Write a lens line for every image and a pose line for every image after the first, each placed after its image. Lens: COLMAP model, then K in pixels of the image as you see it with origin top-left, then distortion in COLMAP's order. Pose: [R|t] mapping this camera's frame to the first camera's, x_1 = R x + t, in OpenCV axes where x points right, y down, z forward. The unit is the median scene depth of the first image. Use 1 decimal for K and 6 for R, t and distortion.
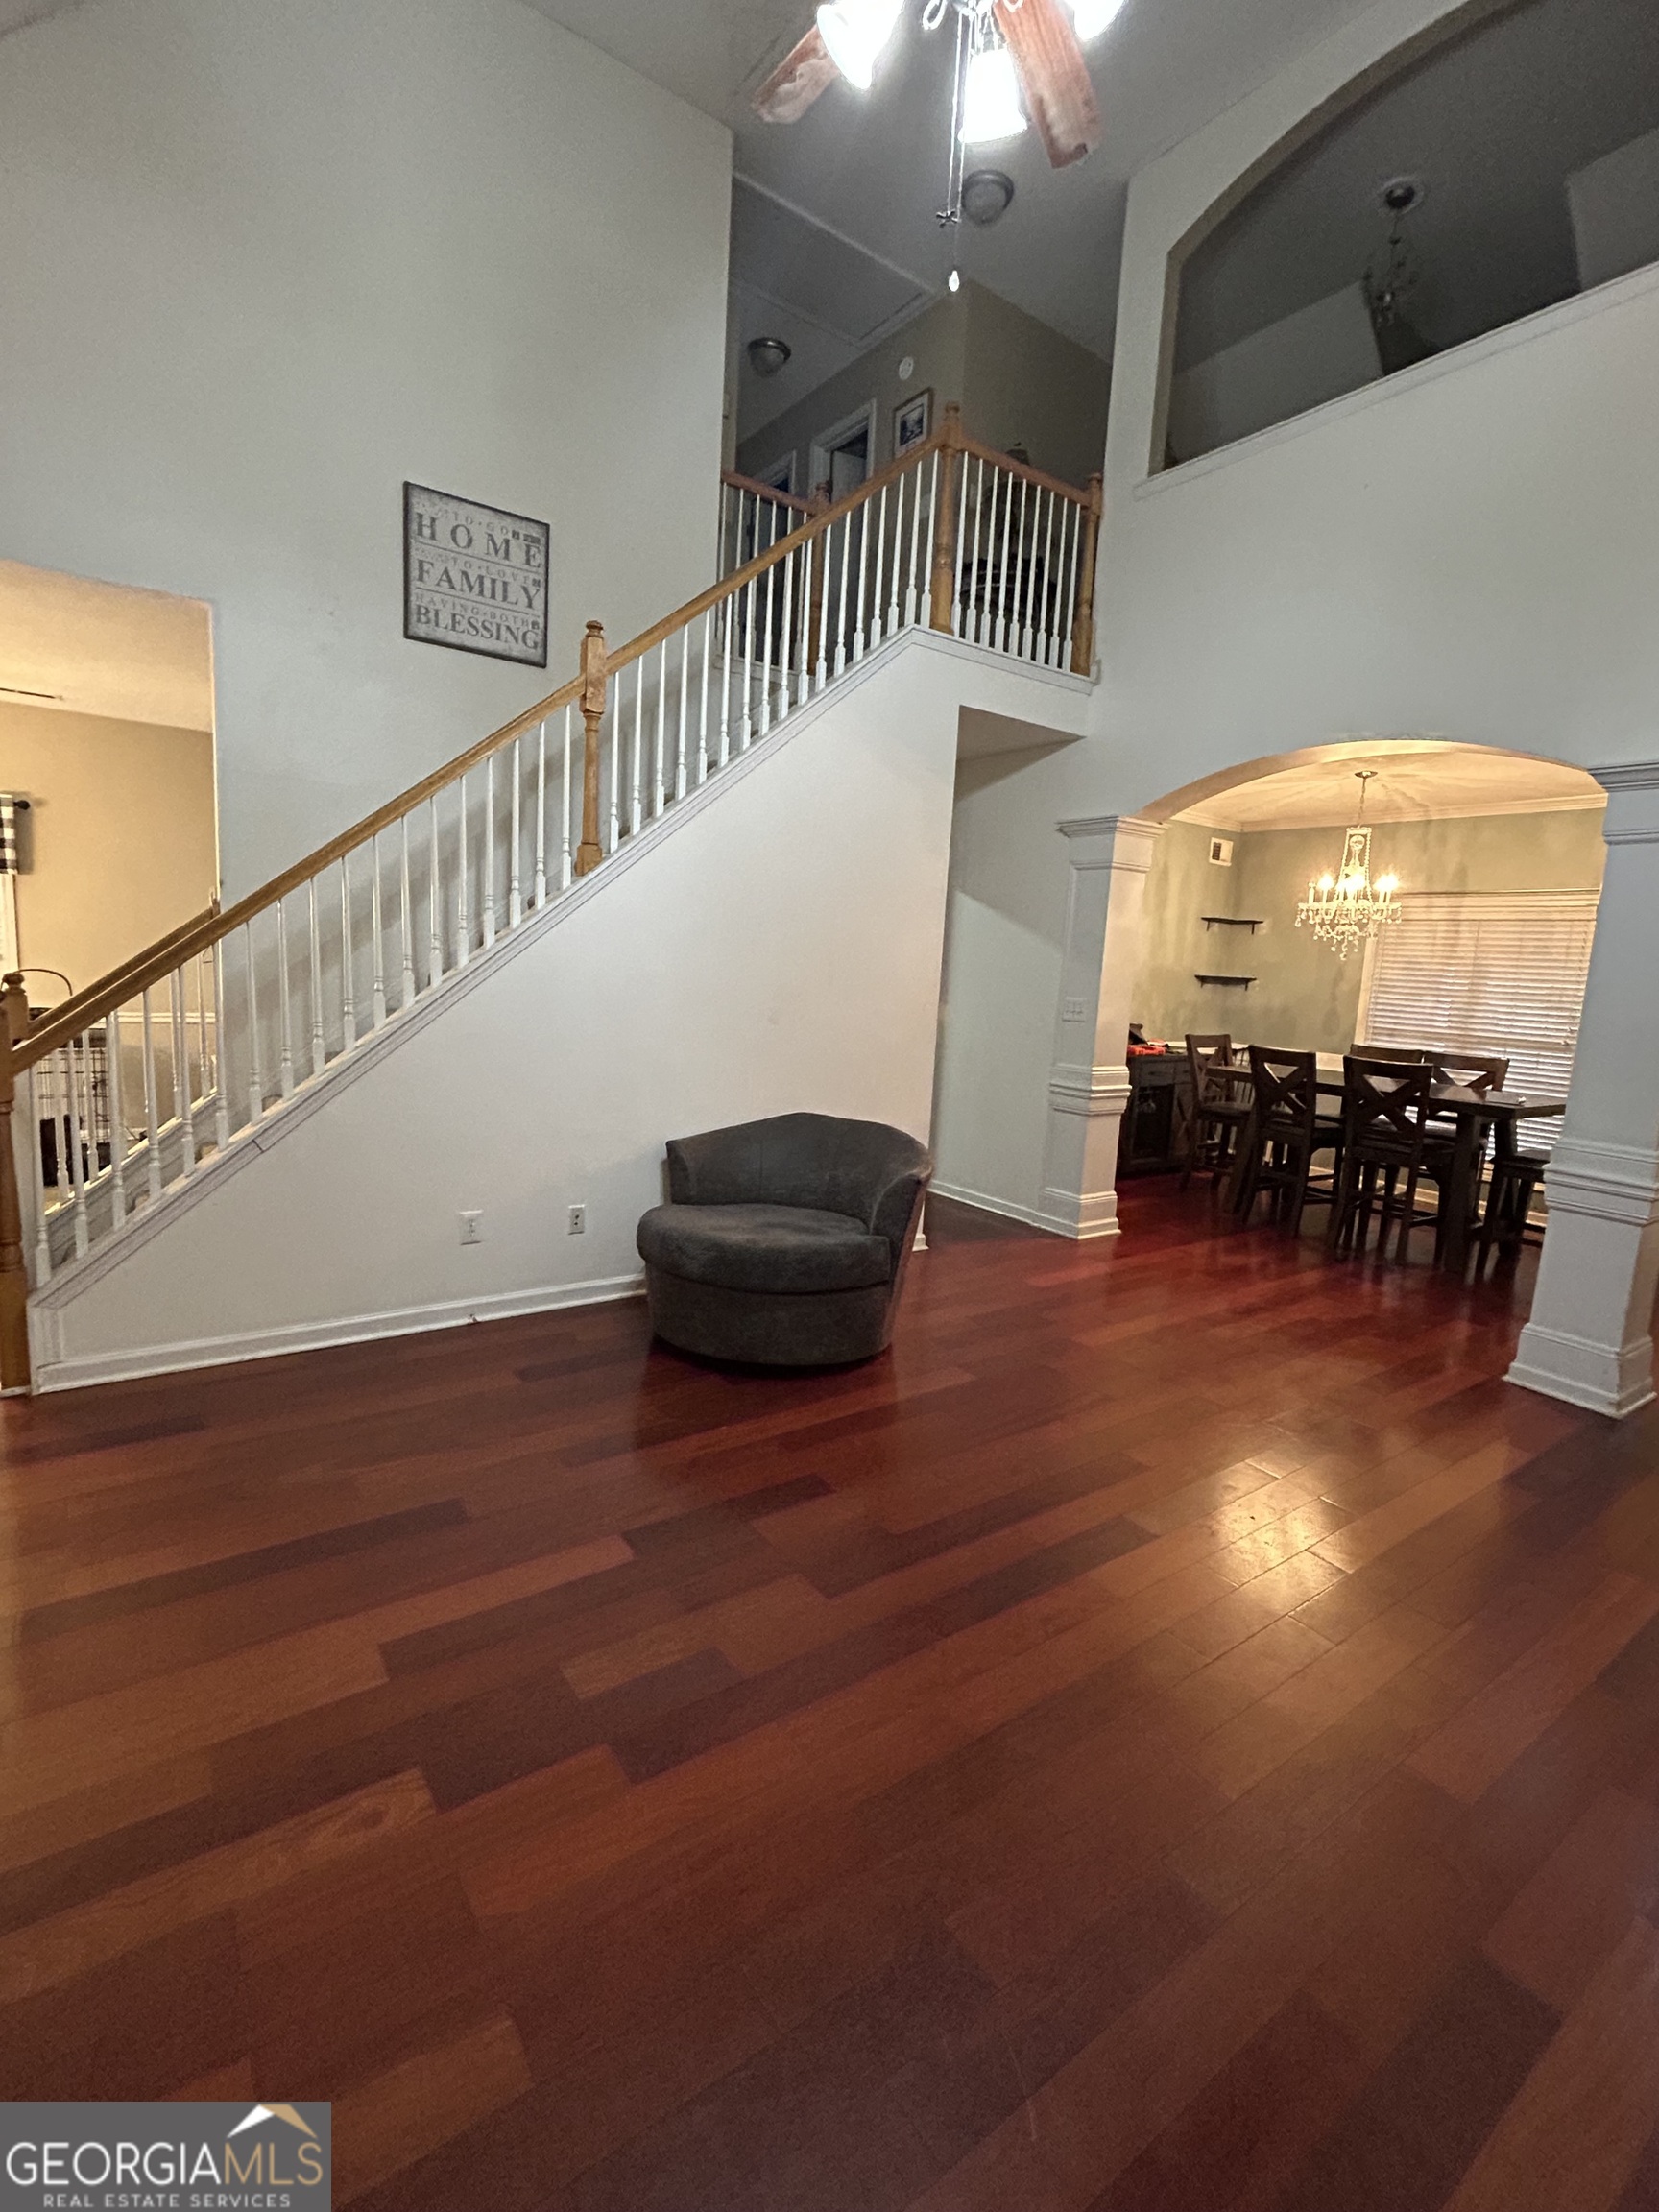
lens RADIAL K [[996.0, 0, 829.5], [0, 996.0, 1106.0], [0, 0, 1]] dist [0.000407, 0.000043]
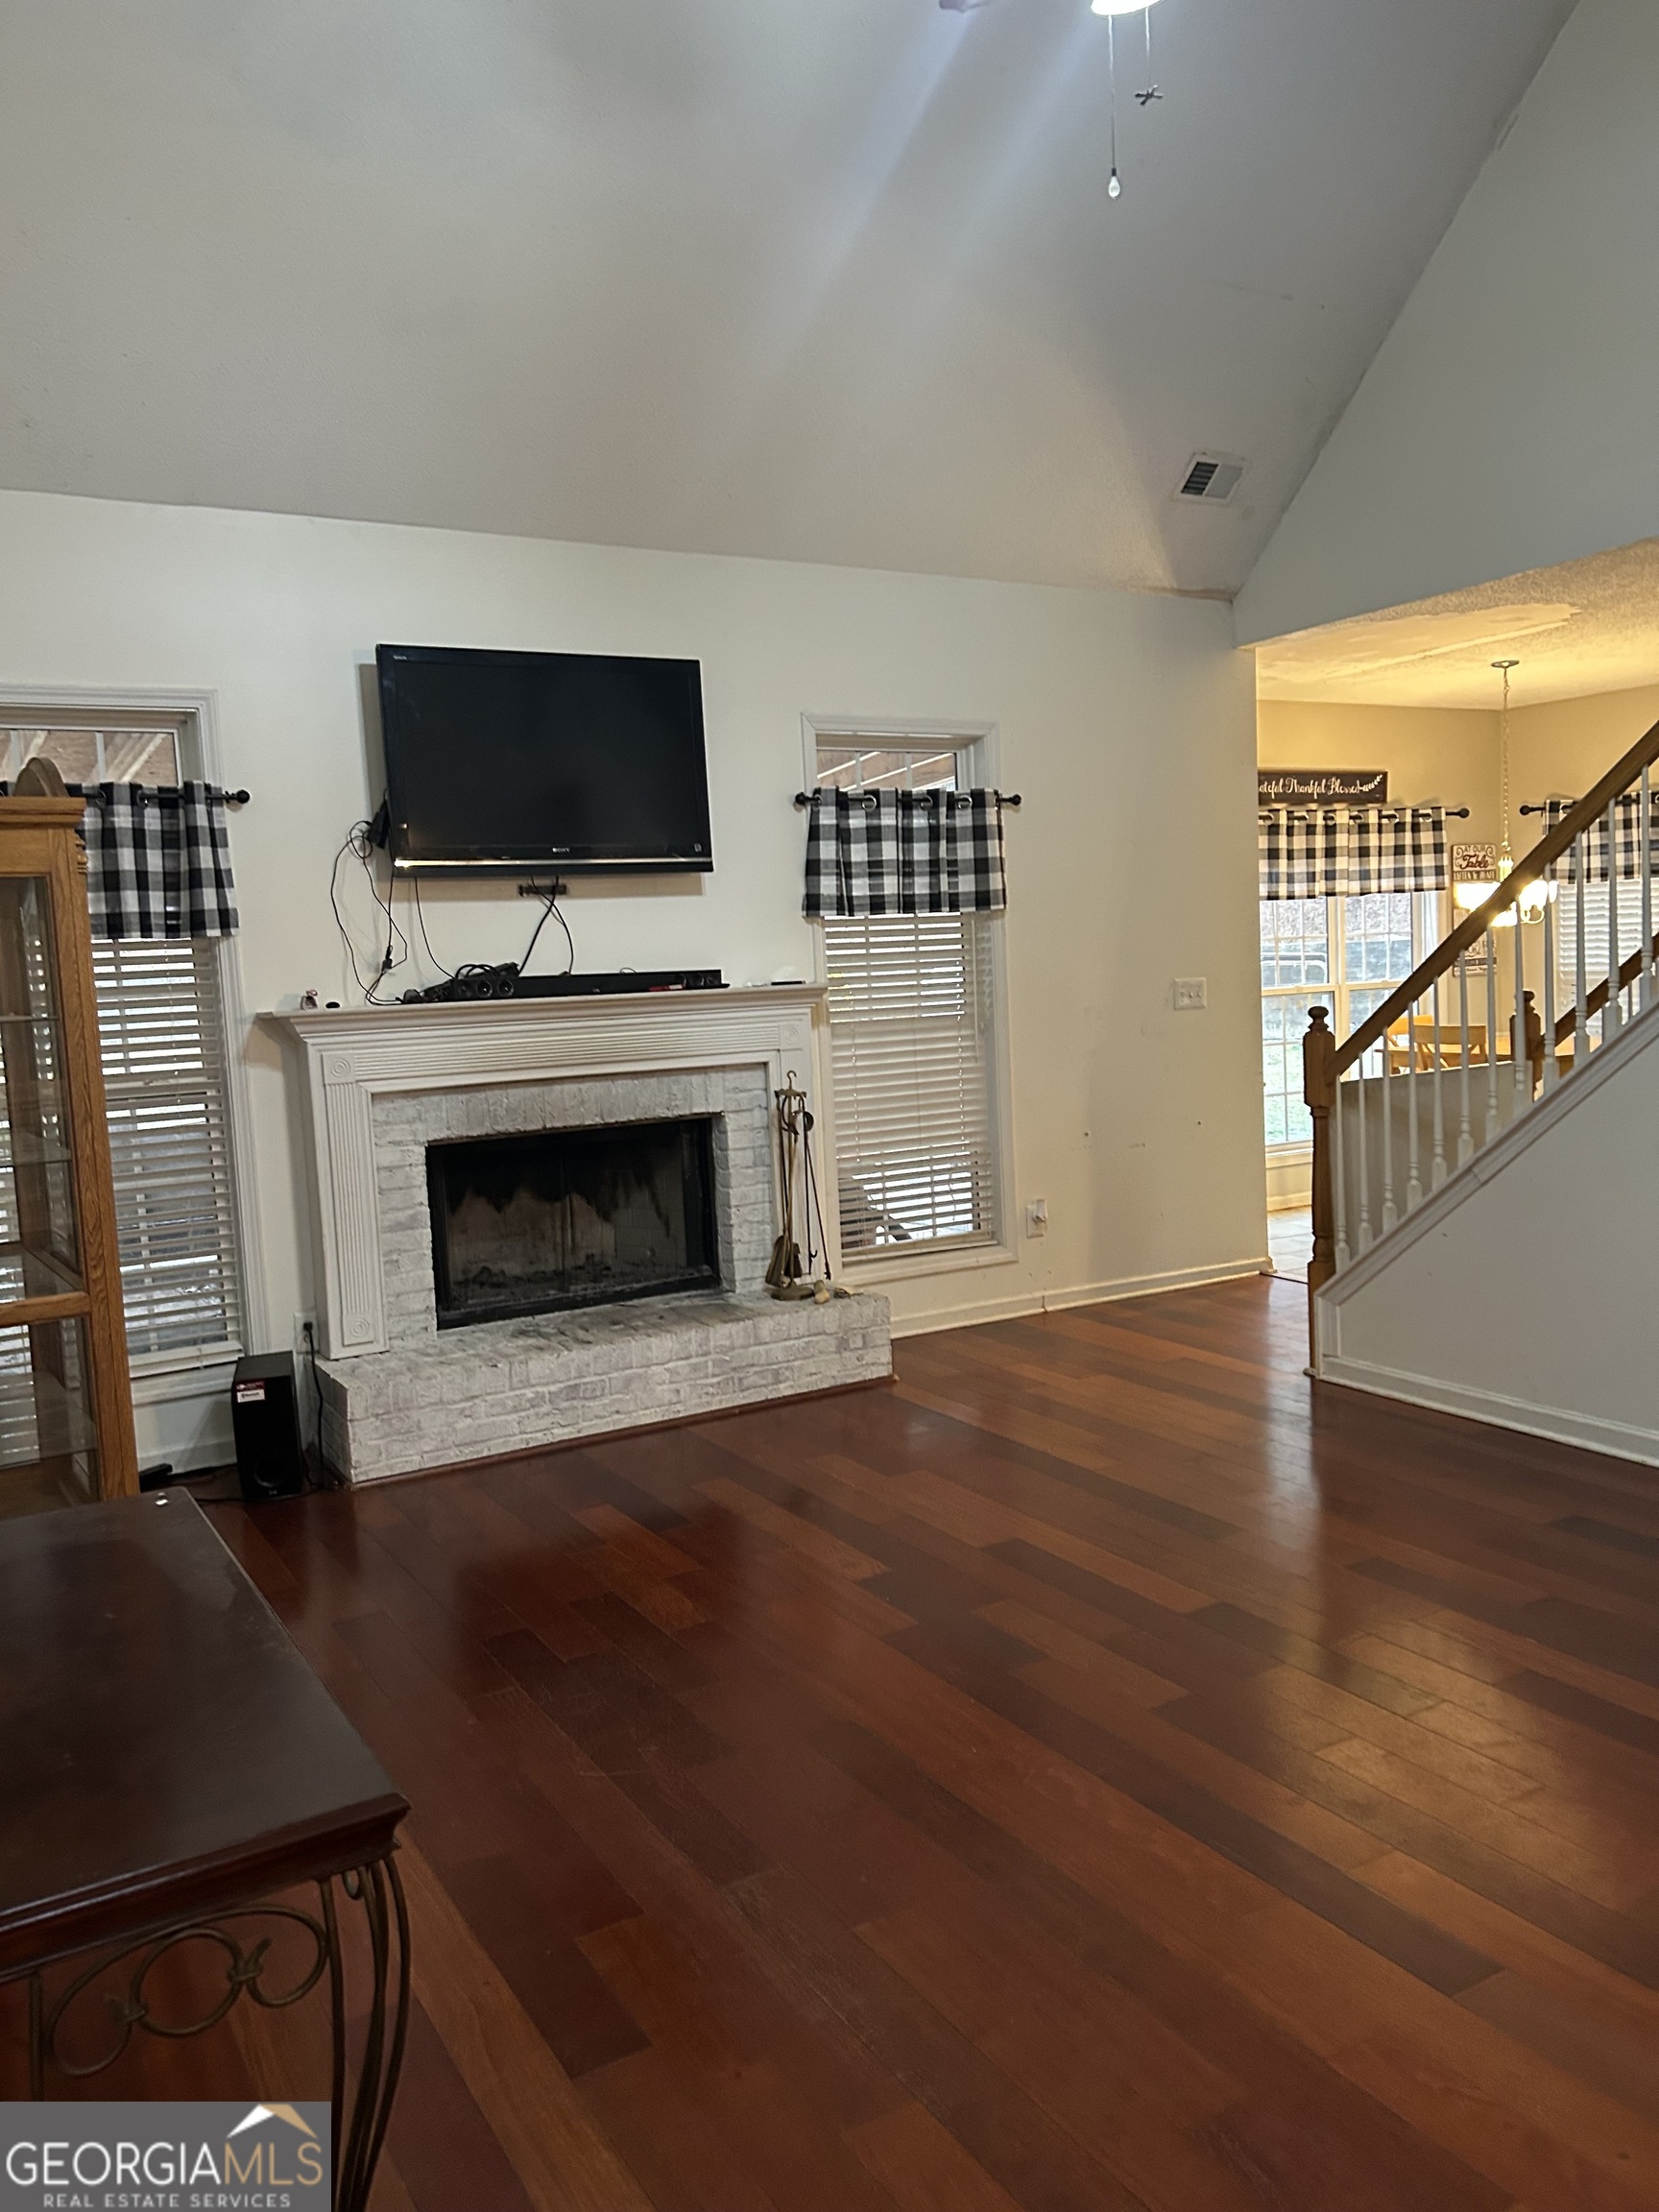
lens RADIAL K [[1632.8, 0, 829.5], [0, 1632.8, 1106.0], [0, 0, 1]] dist [0.113352, -0.096975]
pose [[-0.079909, 0.039940, -0.996002, 0.985513], [-0.097284, 0.994114, 0.047669, -0.040123], [0.992044, 0.100704, -0.075553, 0.545527]]
